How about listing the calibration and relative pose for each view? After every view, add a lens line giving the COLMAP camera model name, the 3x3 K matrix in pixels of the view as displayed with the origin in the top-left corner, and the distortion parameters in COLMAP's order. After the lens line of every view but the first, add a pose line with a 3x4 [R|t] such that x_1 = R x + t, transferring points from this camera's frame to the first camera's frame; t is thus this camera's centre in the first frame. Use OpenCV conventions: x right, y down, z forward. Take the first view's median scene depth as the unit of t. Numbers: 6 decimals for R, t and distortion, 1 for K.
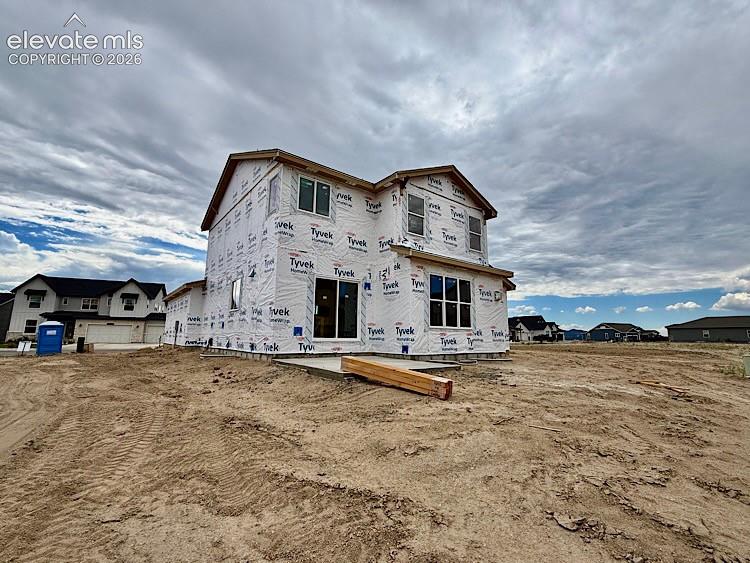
lens RADIAL K [[350.0, 0, 381.3], [0, 350.0, 280.8], [0, 0, 1]] dist [-0.004099, 0.001134]
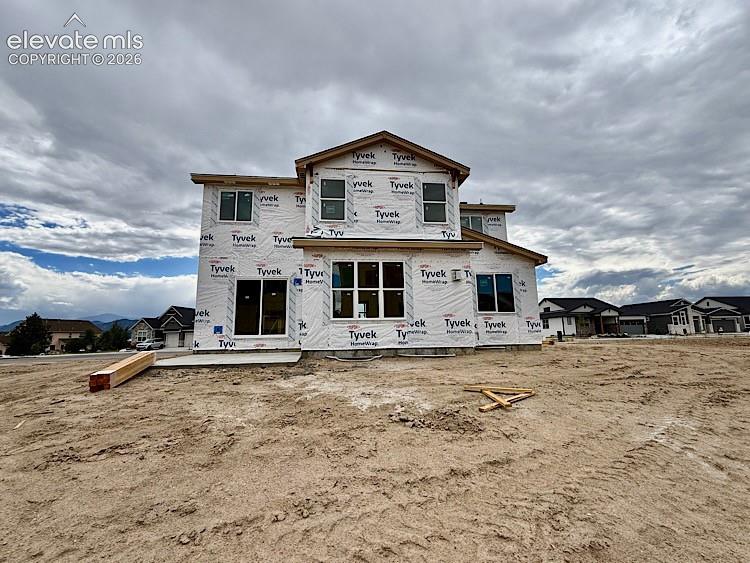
lens RADIAL K [[350.0, 0, 379.1], [0, 350.0, 282.0], [0, 0, 1]] dist [-0.004099, 0.001134]
pose [[0.849534, -0.109045, -0.516140, 0.681828], [0.112037, 0.993378, -0.025465, 0.068265], [0.515499, -0.036193, 0.856126, 0.274941]]
